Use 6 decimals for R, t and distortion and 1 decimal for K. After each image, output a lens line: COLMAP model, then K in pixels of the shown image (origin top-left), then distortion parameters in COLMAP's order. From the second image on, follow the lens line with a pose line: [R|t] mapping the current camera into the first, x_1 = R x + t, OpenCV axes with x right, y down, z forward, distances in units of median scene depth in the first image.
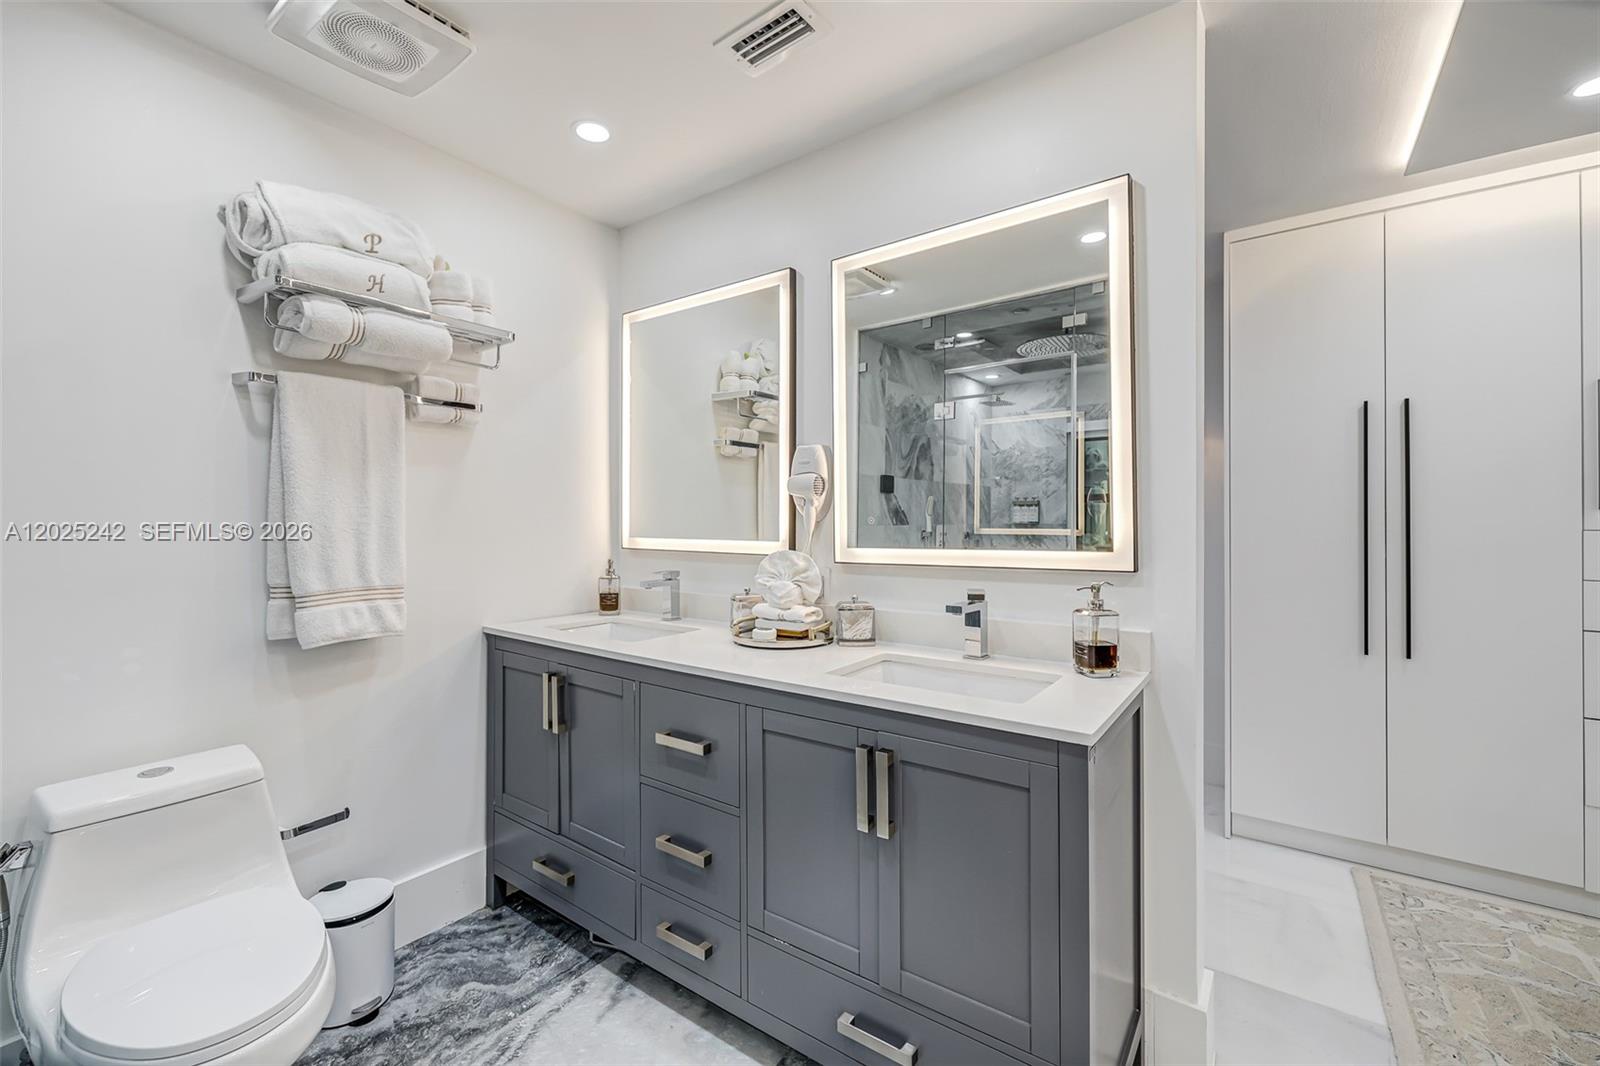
lens RADIAL K [[684.9, 0, 792.4], [0, 684.9, 521.6], [0, 0, 1]] dist [0.000037, -0.000027]
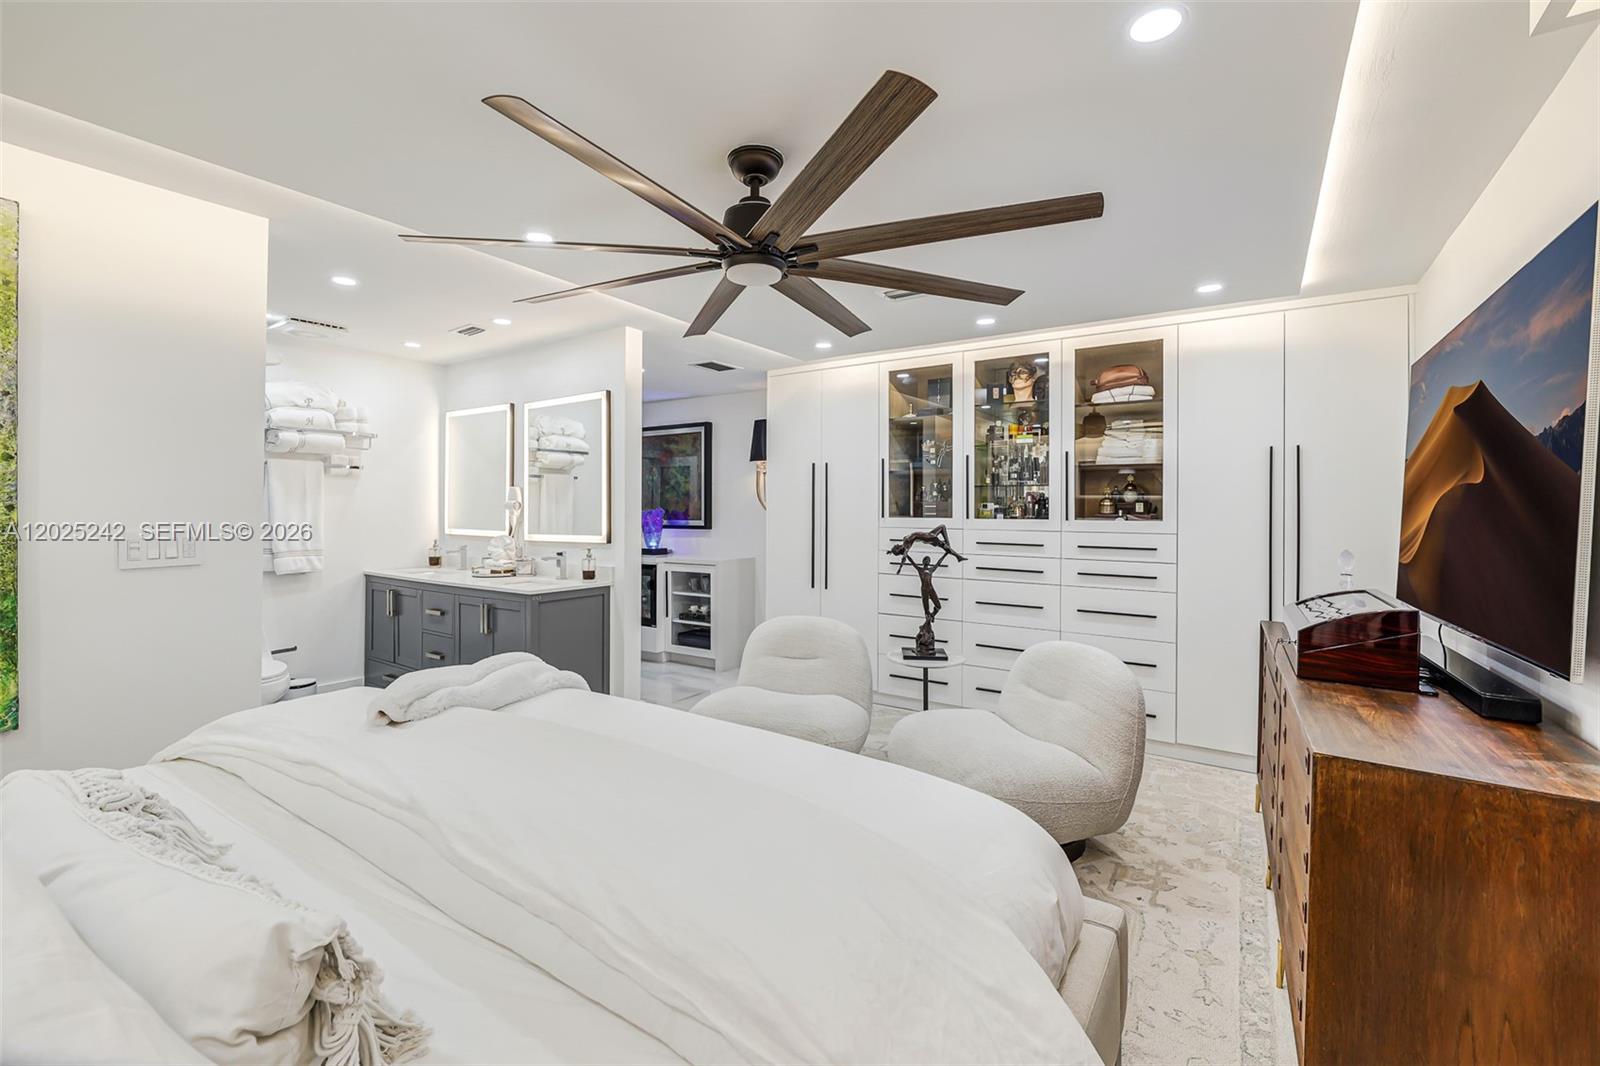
lens RADIAL K [[678.3, 0, 777.8], [0, 678.3, 510.9], [0, 0, 1]] dist [-0.000941, -0.000015]
pose [[0.999497, 0.003849, 0.031484, 0.846595], [-0.003814, 0.999992, -0.001171, -0.037397], [-0.031489, 0.001050, 0.999504, -1.259220]]
